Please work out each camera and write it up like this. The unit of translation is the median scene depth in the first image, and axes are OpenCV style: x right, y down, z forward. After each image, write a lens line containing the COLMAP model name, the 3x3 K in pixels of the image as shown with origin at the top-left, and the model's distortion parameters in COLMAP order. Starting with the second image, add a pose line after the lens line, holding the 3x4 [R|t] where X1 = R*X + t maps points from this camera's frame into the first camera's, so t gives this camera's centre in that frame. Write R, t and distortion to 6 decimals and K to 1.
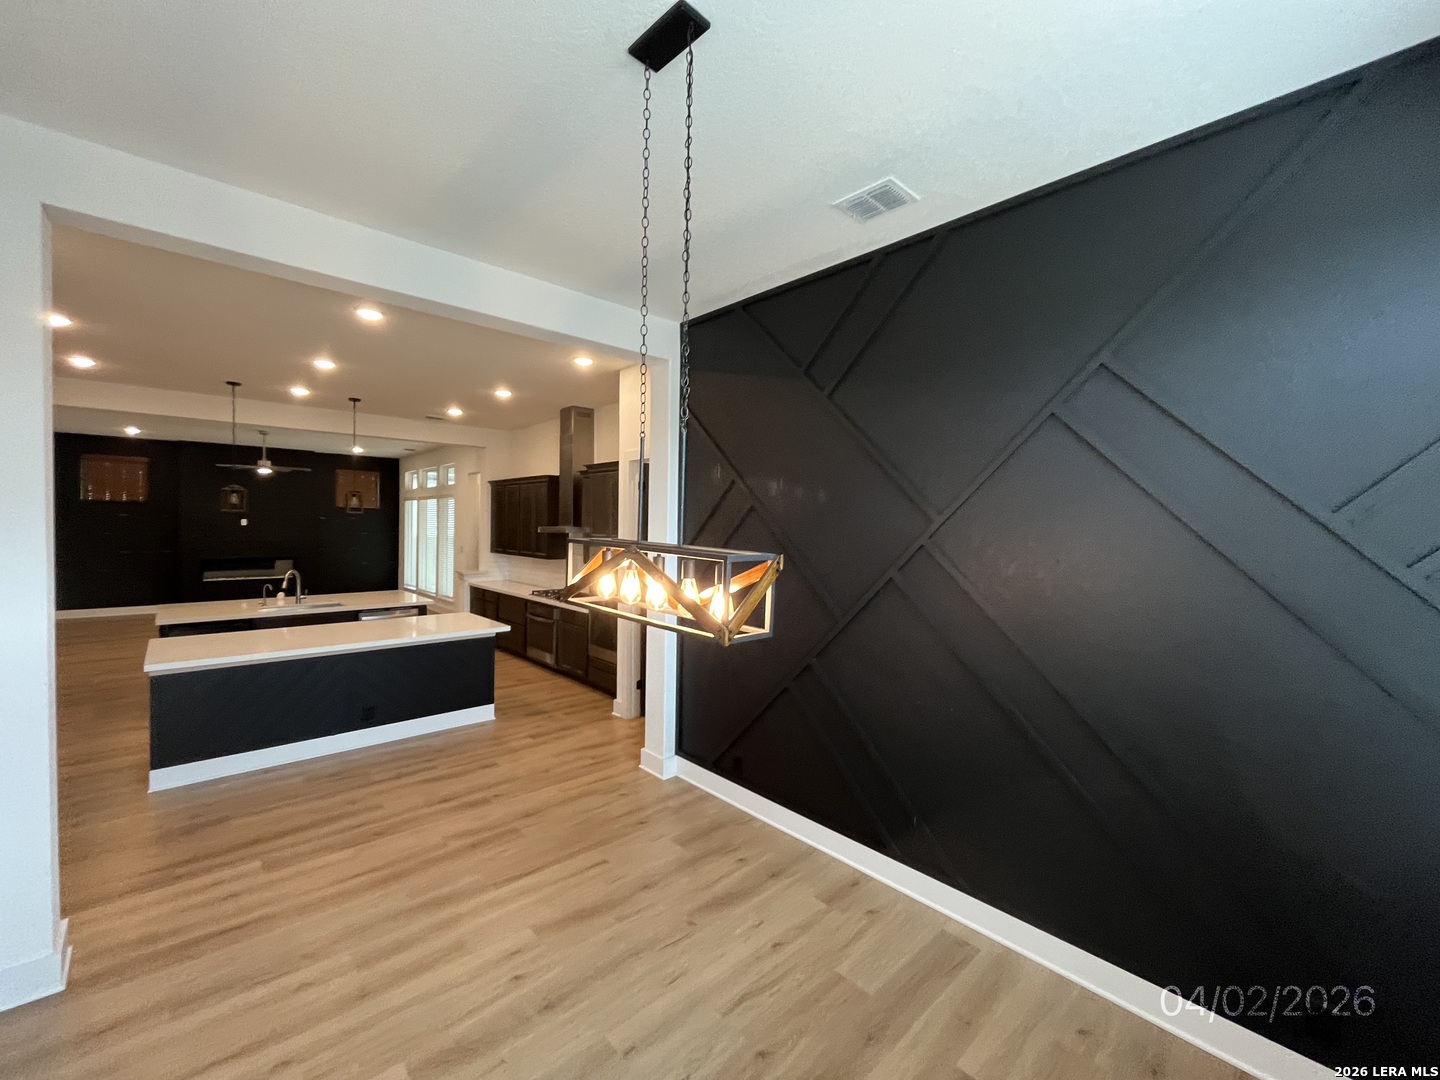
lens RADIAL K [[600.4, 0, 720.0], [0, 600.4, 540.0], [0, 0, 1]] dist [-0.001602, -0.000219]
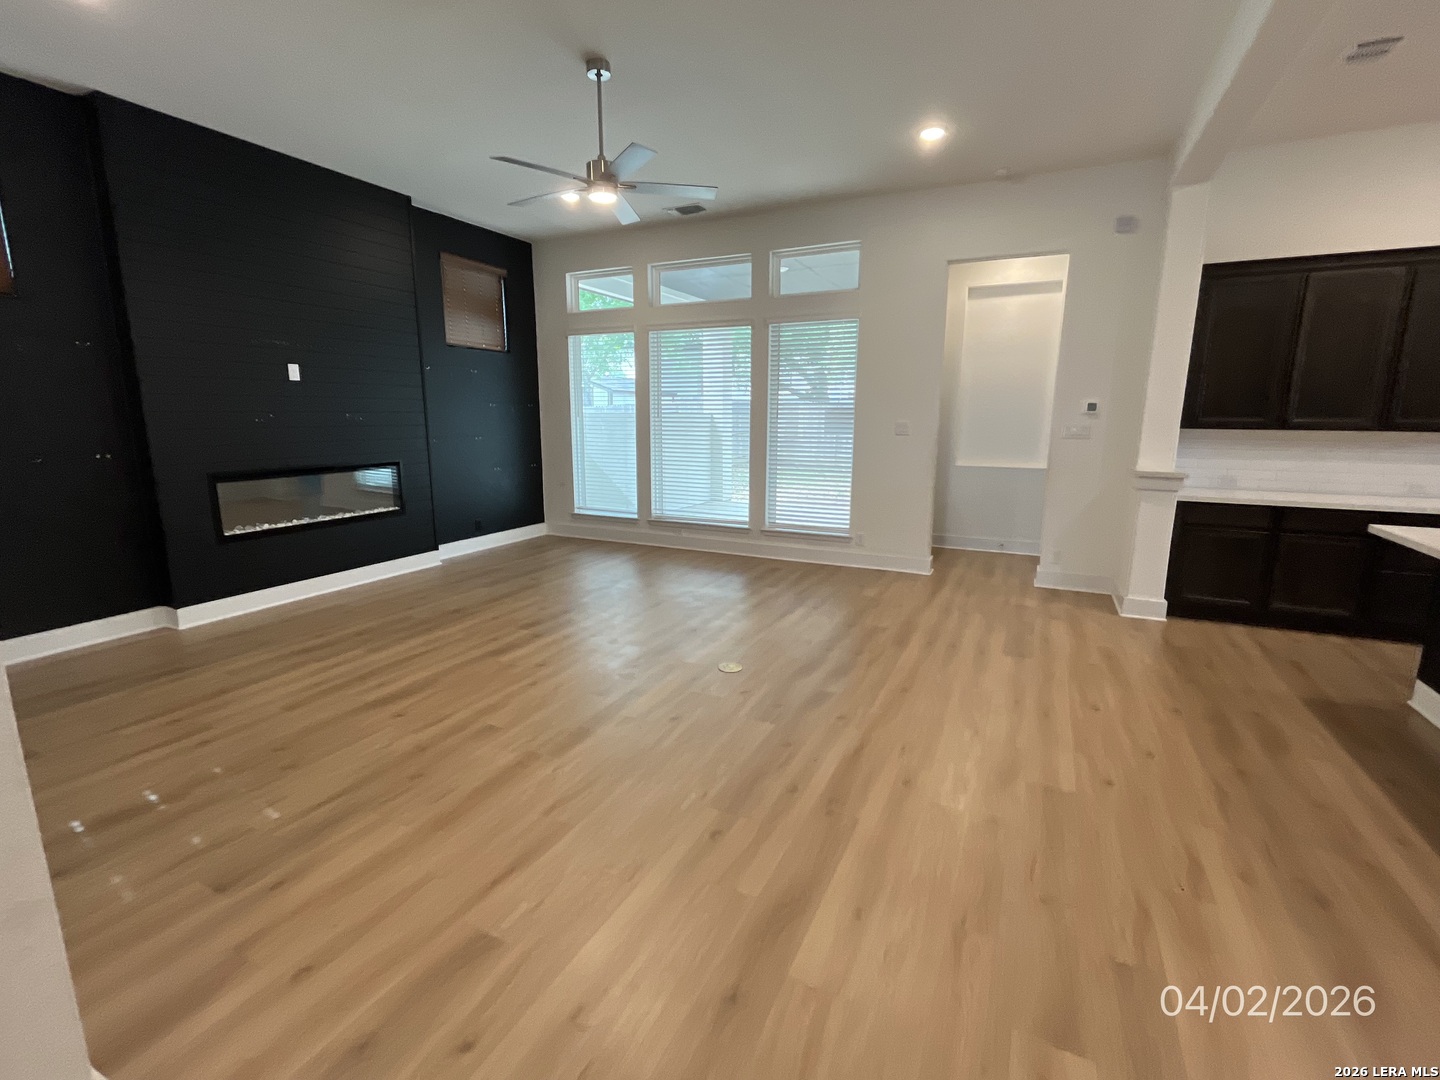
lens RADIAL K [[691.1, 0, 720.0], [0, 691.1, 540.0], [0, 0, 1]] dist [-0.024574, -0.000128]
pose [[0.920216, -0.083437, 0.382415, -0.877257], [0.022067, 0.986520, 0.162145, 0.013626], [-0.390789, -0.140770, 0.909653, 0.586262]]
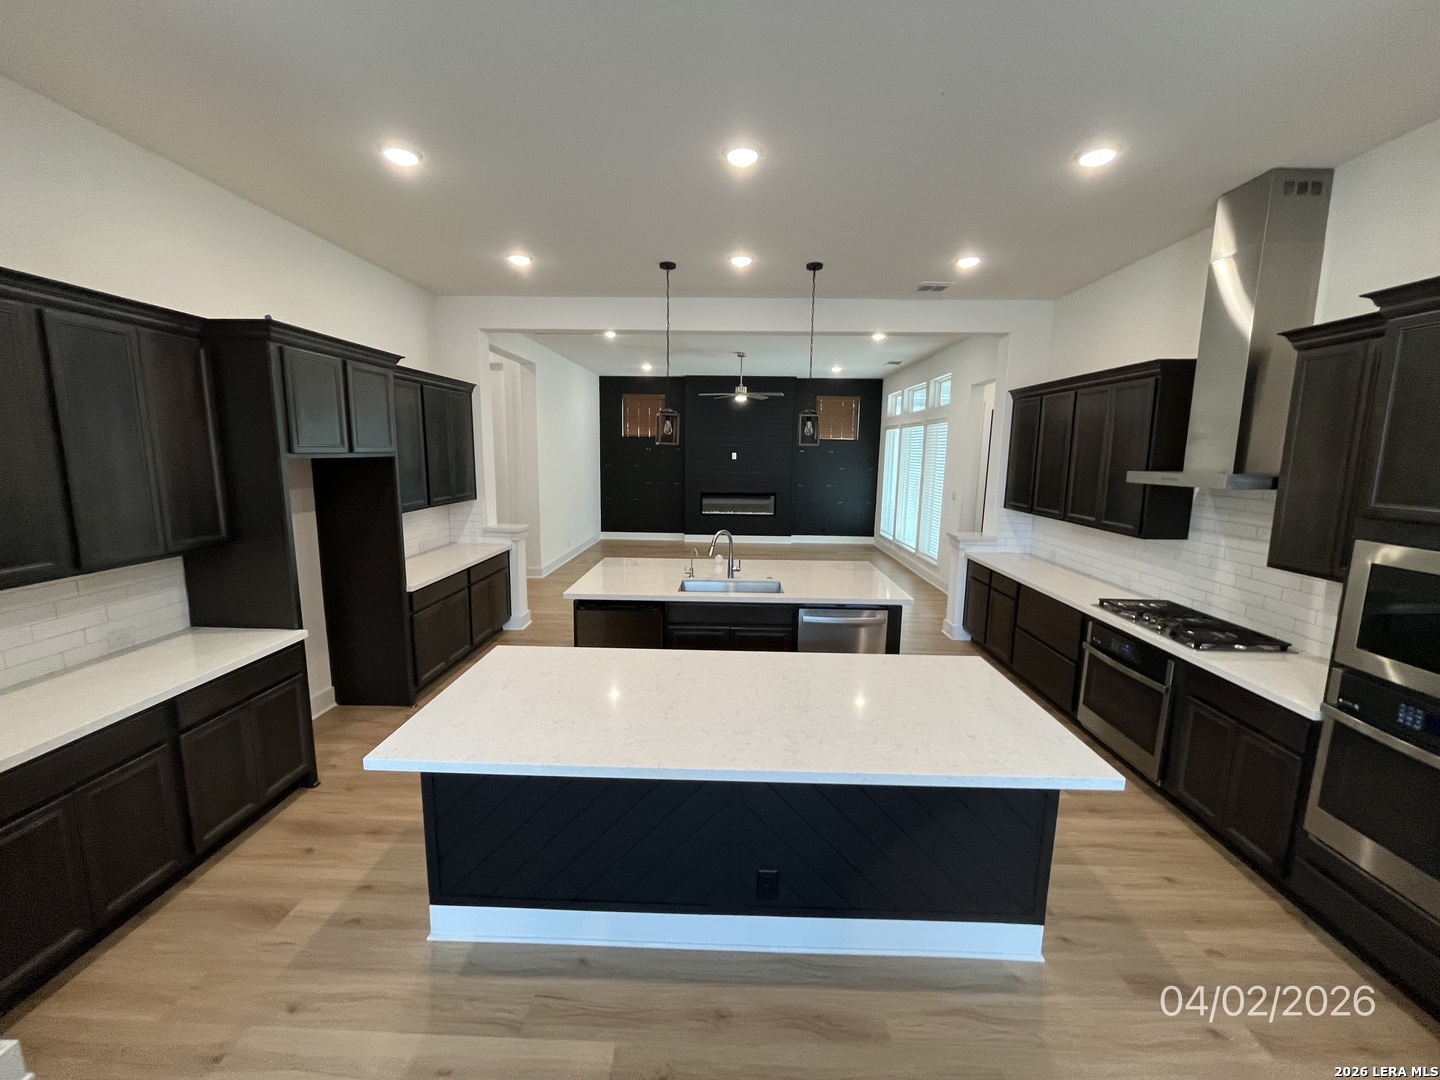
lens RADIAL K [[600.4, 0, 720.0], [0, 600.4, 540.0], [0, 0, 1]] dist [-0.001602, -0.000219]
pose [[0.727501, 0.097172, -0.679191, -0.157058], [-0.020137, 0.992518, 0.120430, -0.013823], [0.685811, -0.073936, 0.724014, 0.318817]]
